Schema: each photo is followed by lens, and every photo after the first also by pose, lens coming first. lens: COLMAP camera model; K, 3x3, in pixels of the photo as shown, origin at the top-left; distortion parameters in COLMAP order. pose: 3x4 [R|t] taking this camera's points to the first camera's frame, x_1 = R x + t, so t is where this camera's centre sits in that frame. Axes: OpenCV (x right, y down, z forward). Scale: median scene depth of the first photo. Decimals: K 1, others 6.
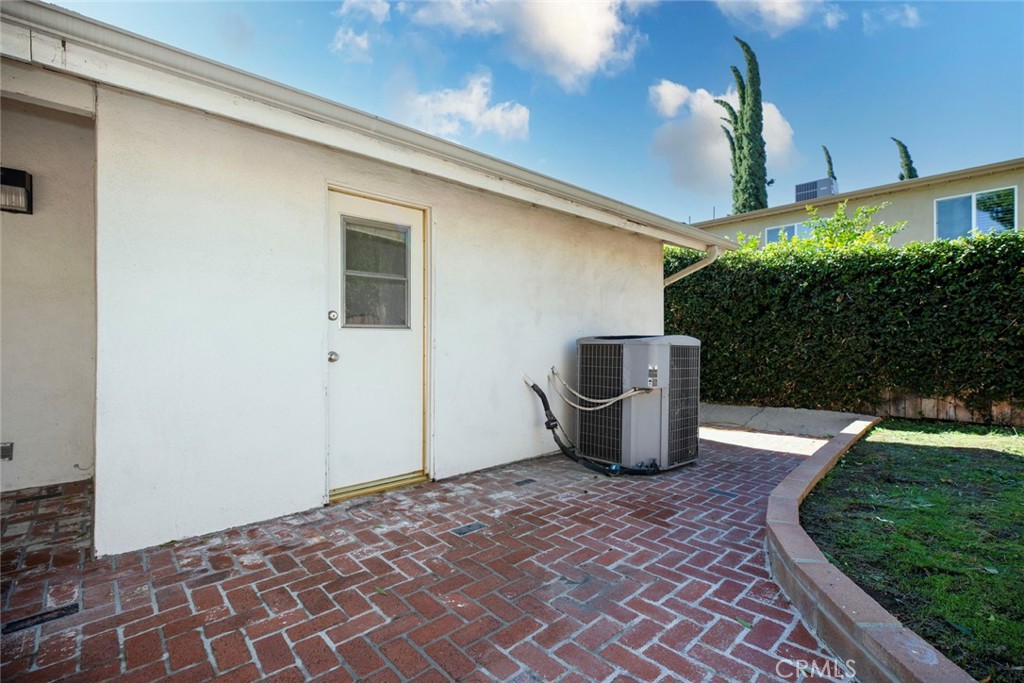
lens RADIAL K [[464.4, 0, 518.0], [0, 464.4, 341.5], [0, 0, 1]] dist [0.004459, -0.001331]
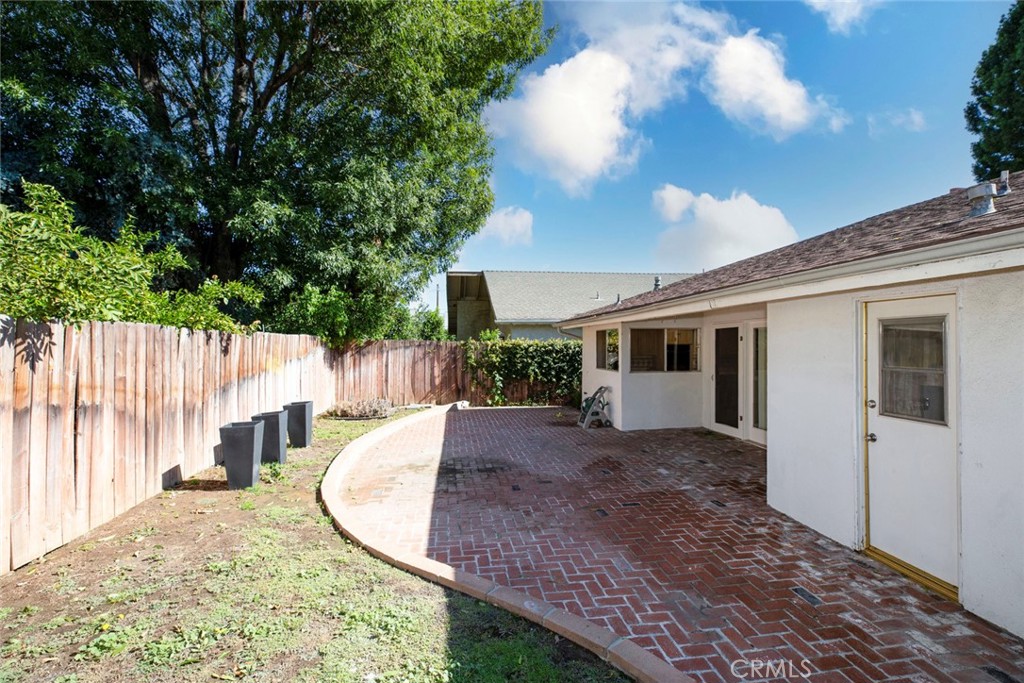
lens RADIAL K [[464.4, 0, 512.8], [0, 464.4, 340.9], [0, 0, 1]] dist [0.004459, -0.001331]
pose [[-0.579239, 0.002284, -0.815154, 1.325195], [0.005411, 0.999985, -0.001043, -0.260347], [0.815140, -0.005015, -0.579243, 1.091608]]
